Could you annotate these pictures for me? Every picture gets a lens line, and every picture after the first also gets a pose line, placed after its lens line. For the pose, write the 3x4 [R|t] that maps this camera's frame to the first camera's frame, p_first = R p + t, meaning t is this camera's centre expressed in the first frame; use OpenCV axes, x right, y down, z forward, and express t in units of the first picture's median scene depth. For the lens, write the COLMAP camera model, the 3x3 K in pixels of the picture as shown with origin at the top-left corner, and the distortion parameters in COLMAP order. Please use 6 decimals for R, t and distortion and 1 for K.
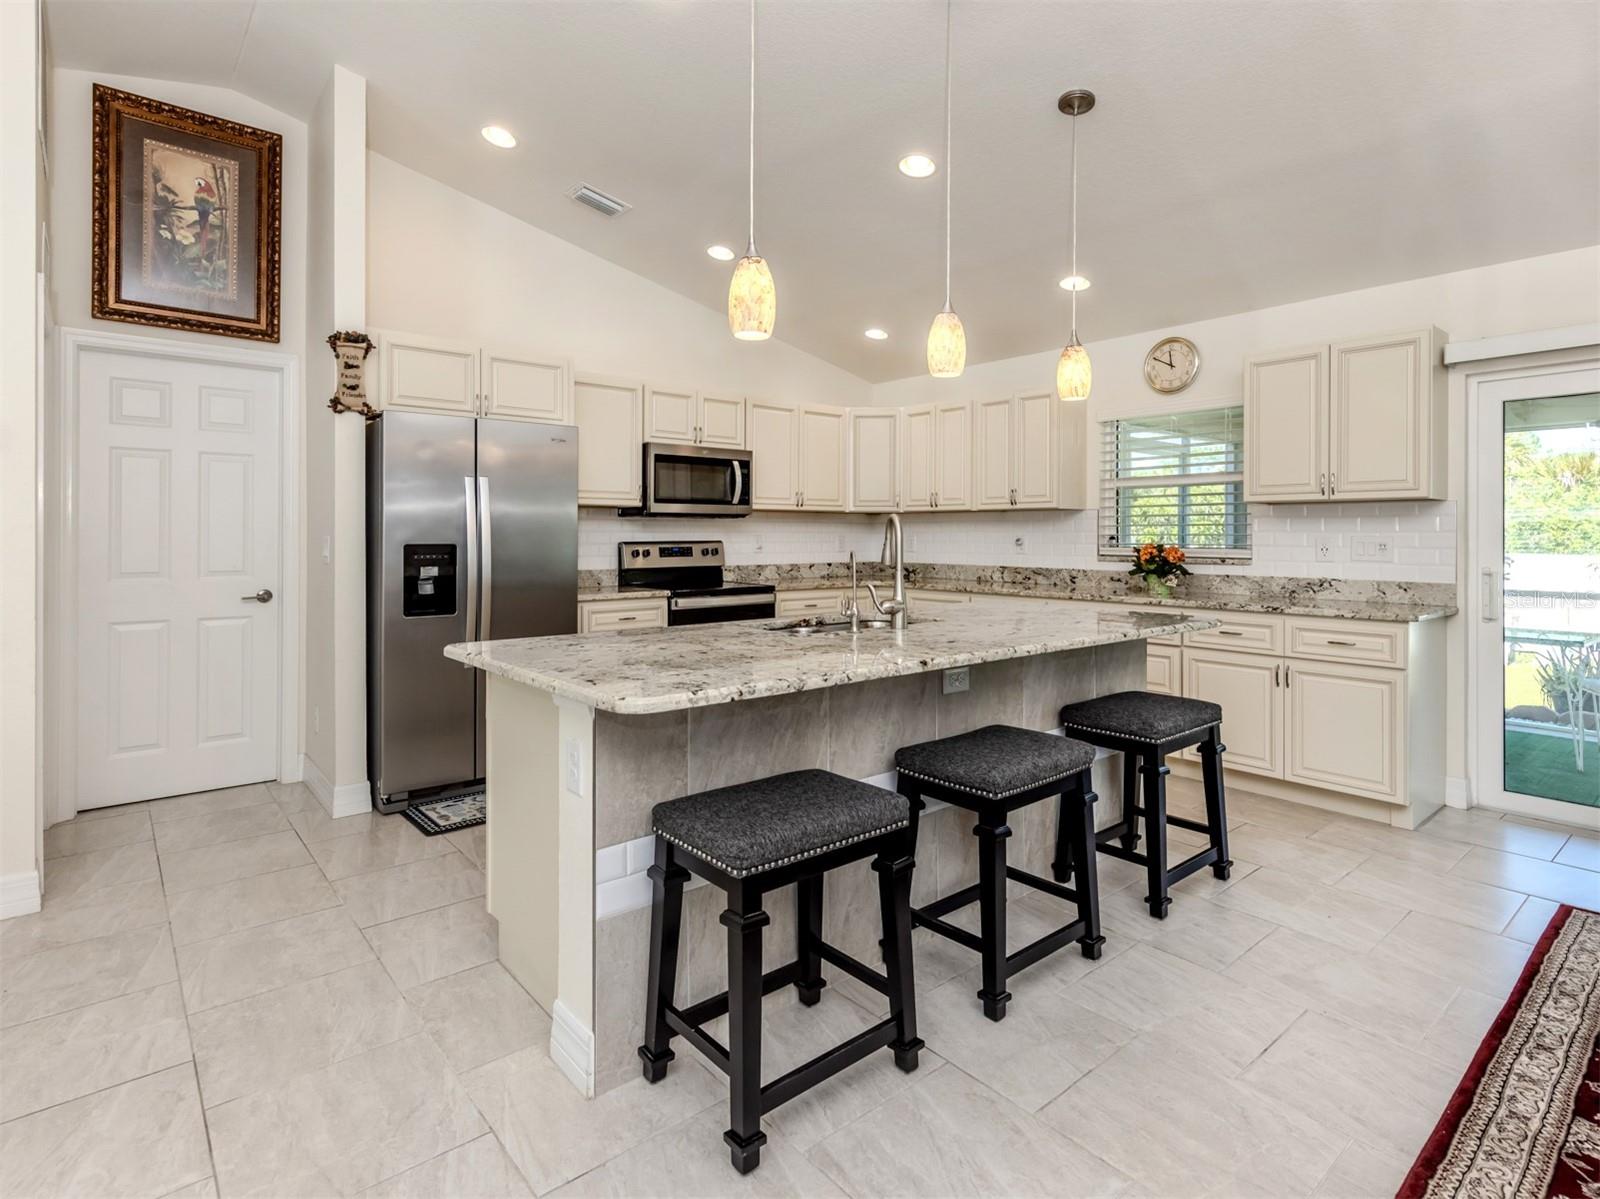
lens RADIAL K [[784.0, 0, 762.2], [0, 784.0, 569.6], [0, 0, 1]] dist [-0.010781, 0.002453]
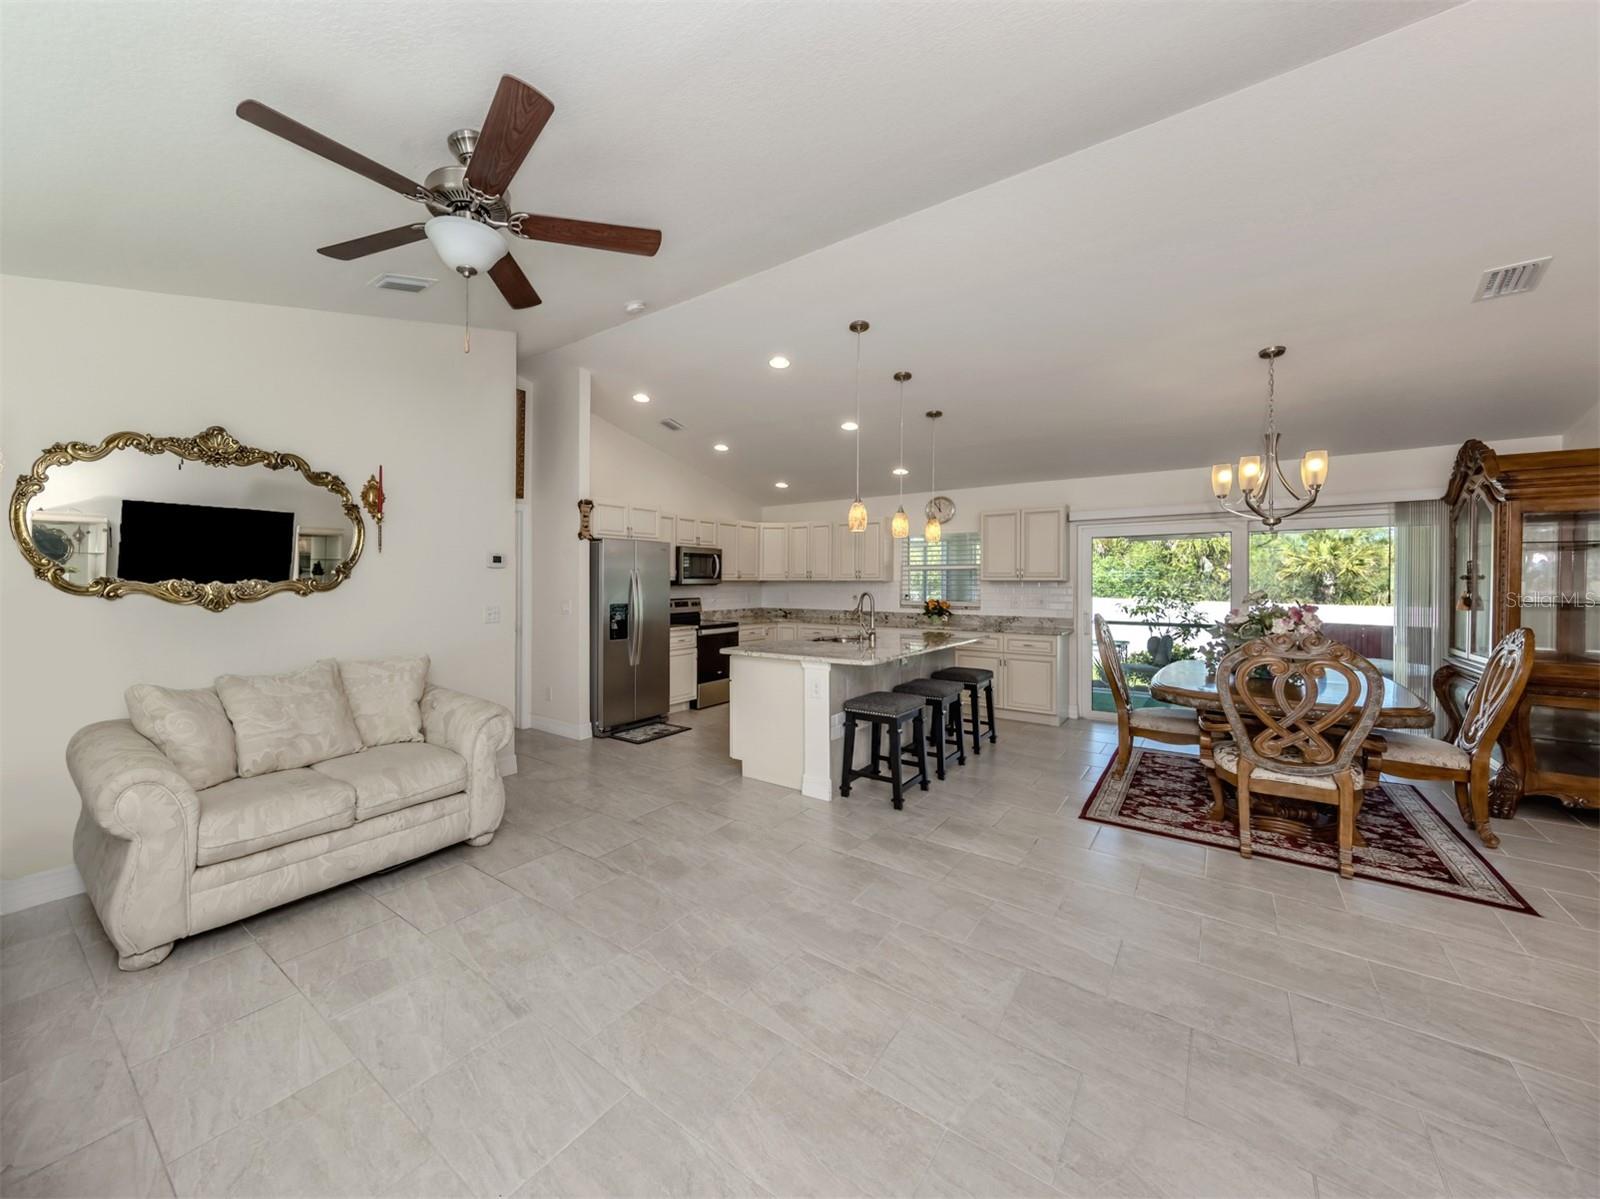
lens RADIAL K [[617.9, 0, 645.1], [0, 617.9, 611.3], [0, 0, 1]] dist [0.016030, -0.000316]
pose [[0.986314, -0.010493, 0.164543, -0.461004], [0.009356, 0.999927, 0.007684, -0.020076], [-0.164611, -0.006039, 0.986340, -0.423092]]
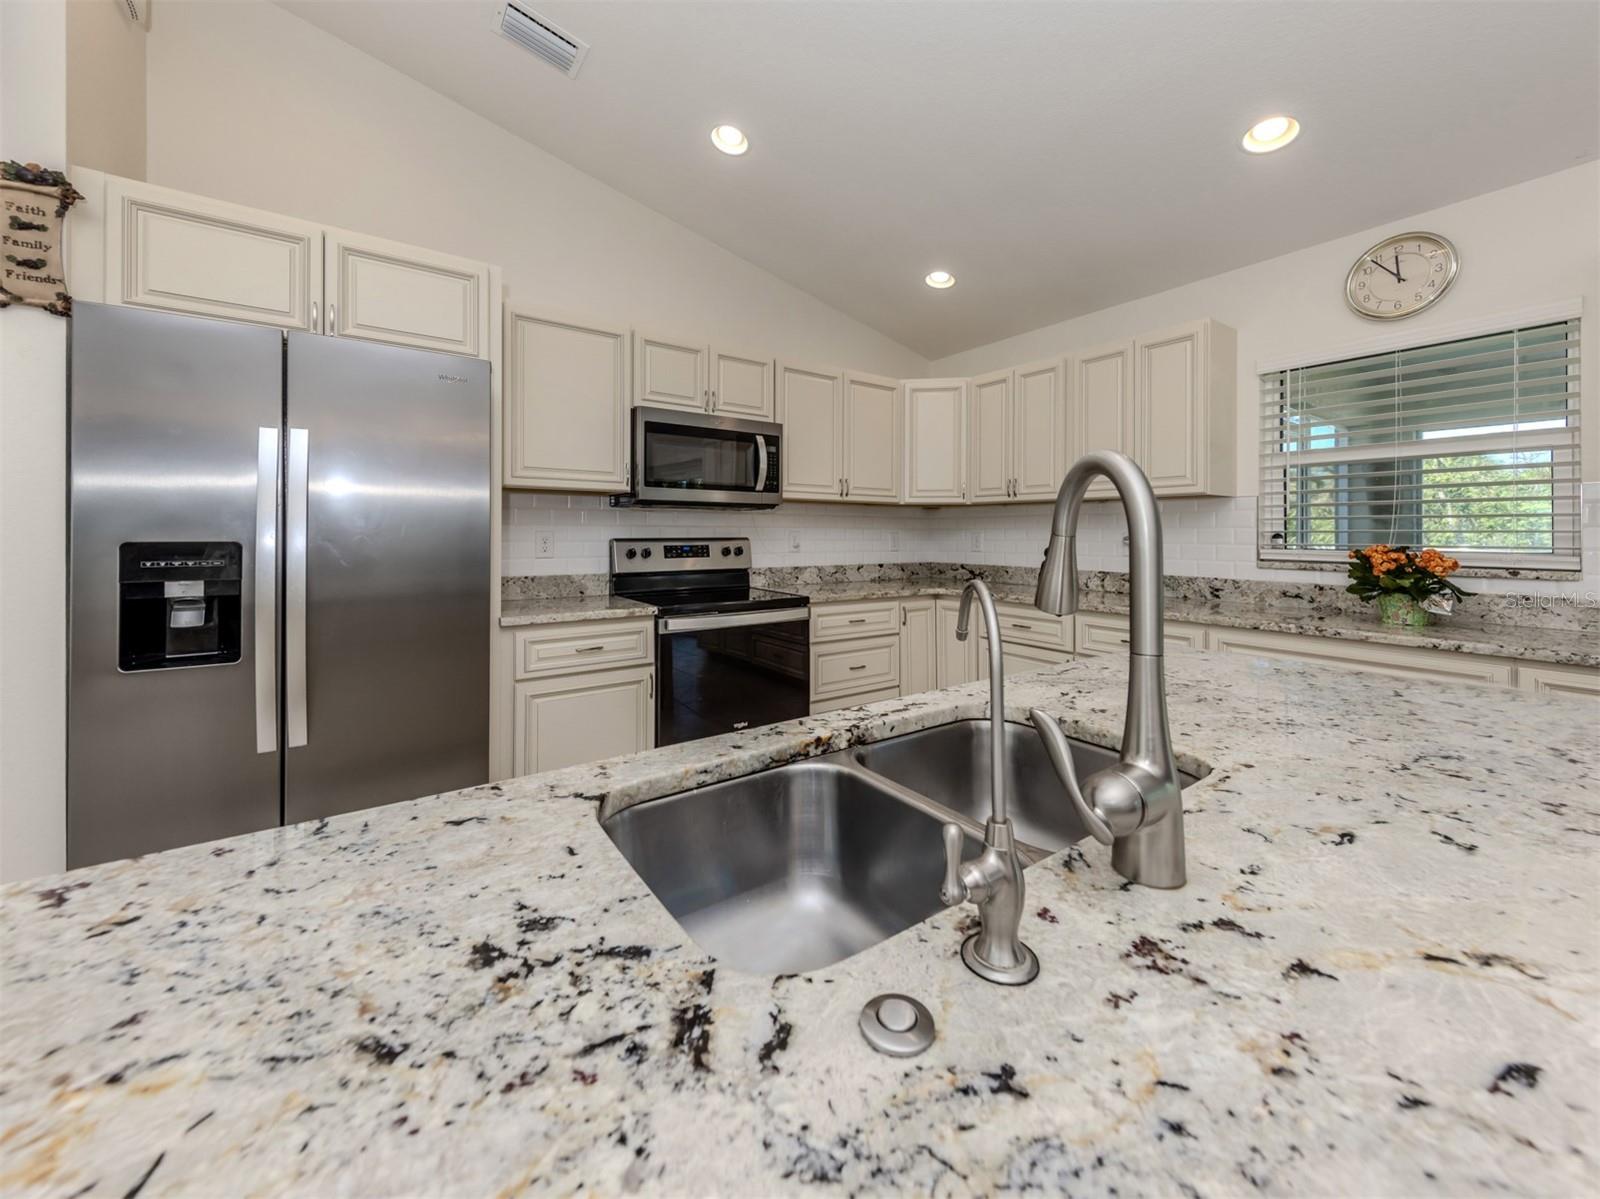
lens RADIAL K [[594.9, 0, 794.1], [0, 594.9, 535.4], [0, 0, 1]] dist [0.004405, -0.000511]
pose [[0.998225, 0.003718, -0.059435, 0.037625], [-0.006079, 0.999198, -0.039587, -0.016897], [0.059241, 0.039878, 0.997447, 0.437069]]
